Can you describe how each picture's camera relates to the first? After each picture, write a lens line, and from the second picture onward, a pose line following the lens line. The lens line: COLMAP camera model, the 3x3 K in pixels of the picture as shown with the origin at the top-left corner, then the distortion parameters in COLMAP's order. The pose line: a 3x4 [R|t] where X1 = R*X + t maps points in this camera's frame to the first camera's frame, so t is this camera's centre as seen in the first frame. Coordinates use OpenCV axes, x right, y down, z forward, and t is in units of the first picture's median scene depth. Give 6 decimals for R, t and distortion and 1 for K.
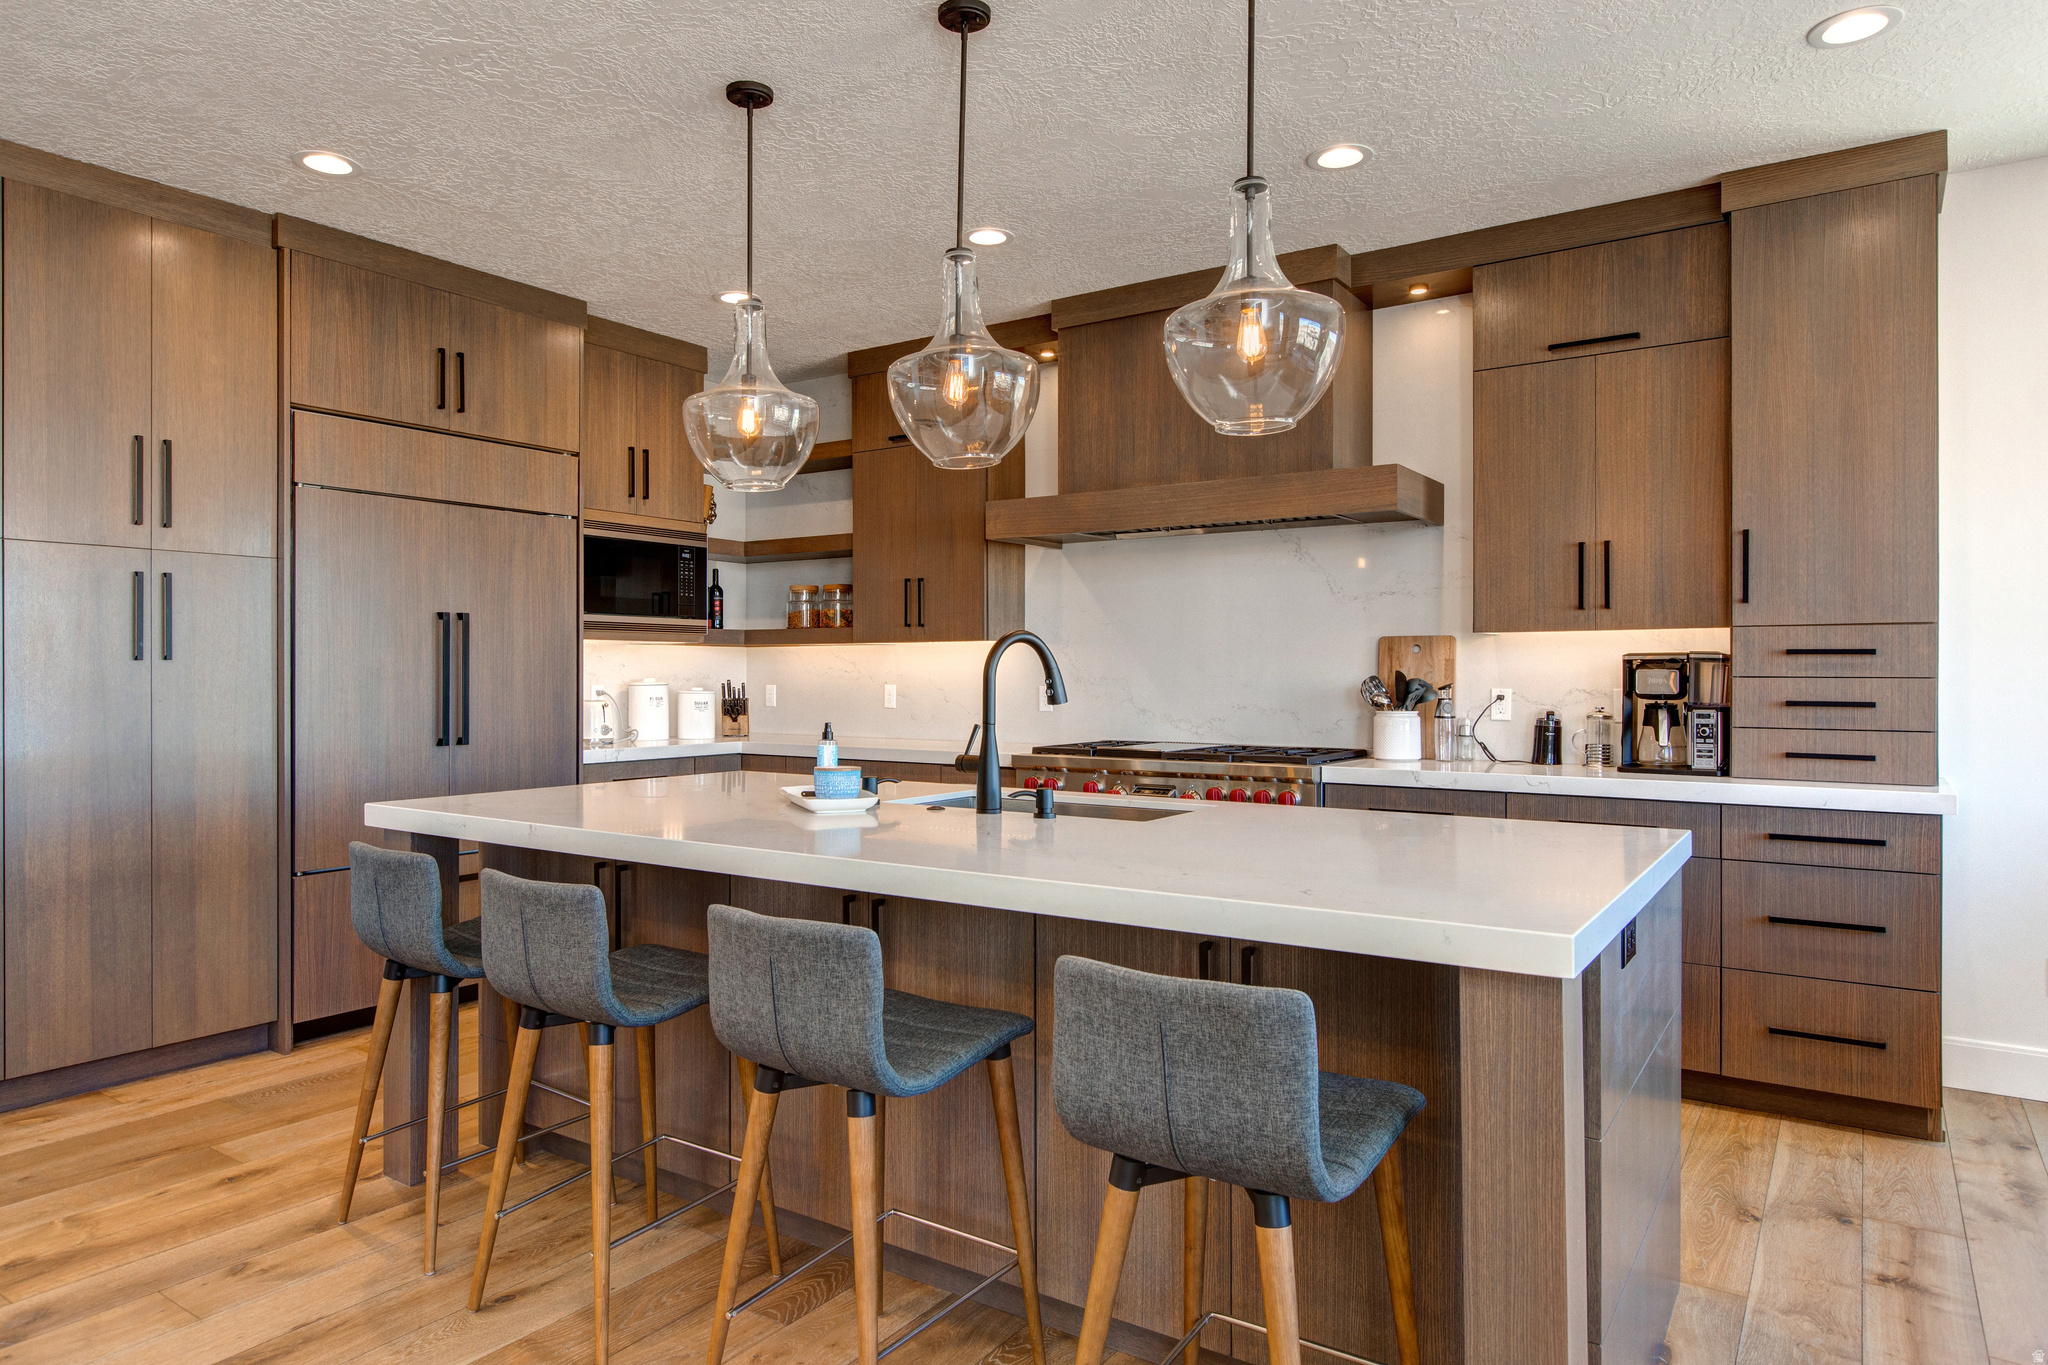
lens RADIAL K [[1246.0, 0, 1023.8], [0, 1246.0, 677.1], [0, 0, 1]] dist [0.004397, 0.000569]
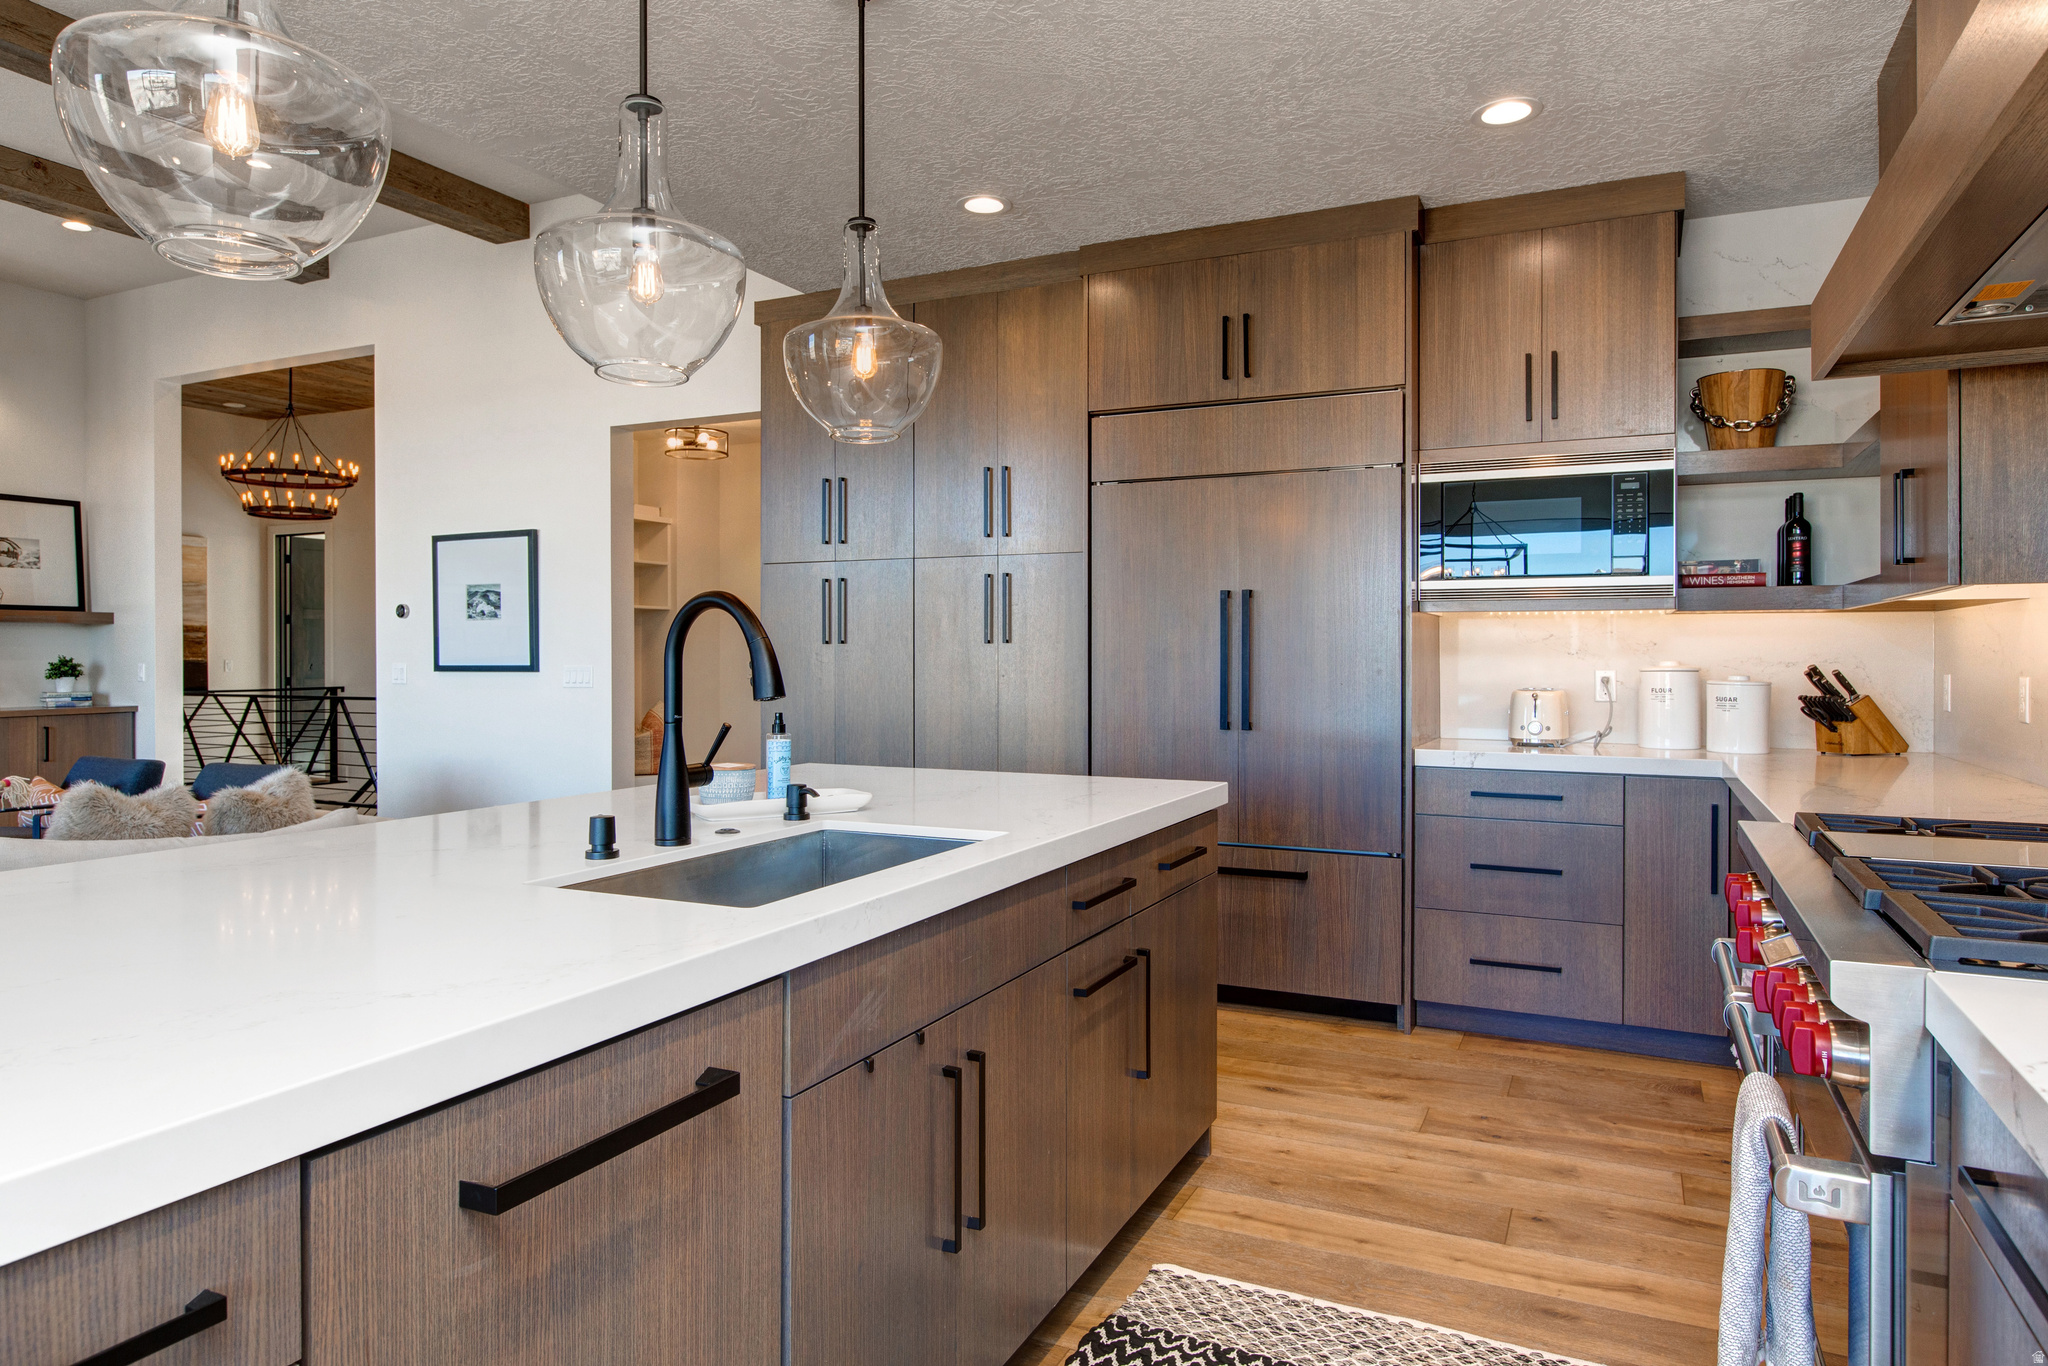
lens RADIAL K [[1246.0, 0, 1017.1], [0, 1246.0, 667.2], [0, 0, 1]] dist [0.004397, 0.000569]
pose [[0.152926, 0.013953, -0.988139, 0.532579], [-0.003216, 0.999902, 0.013621, -0.005983], [0.988232, 0.001095, 0.152956, 0.796477]]
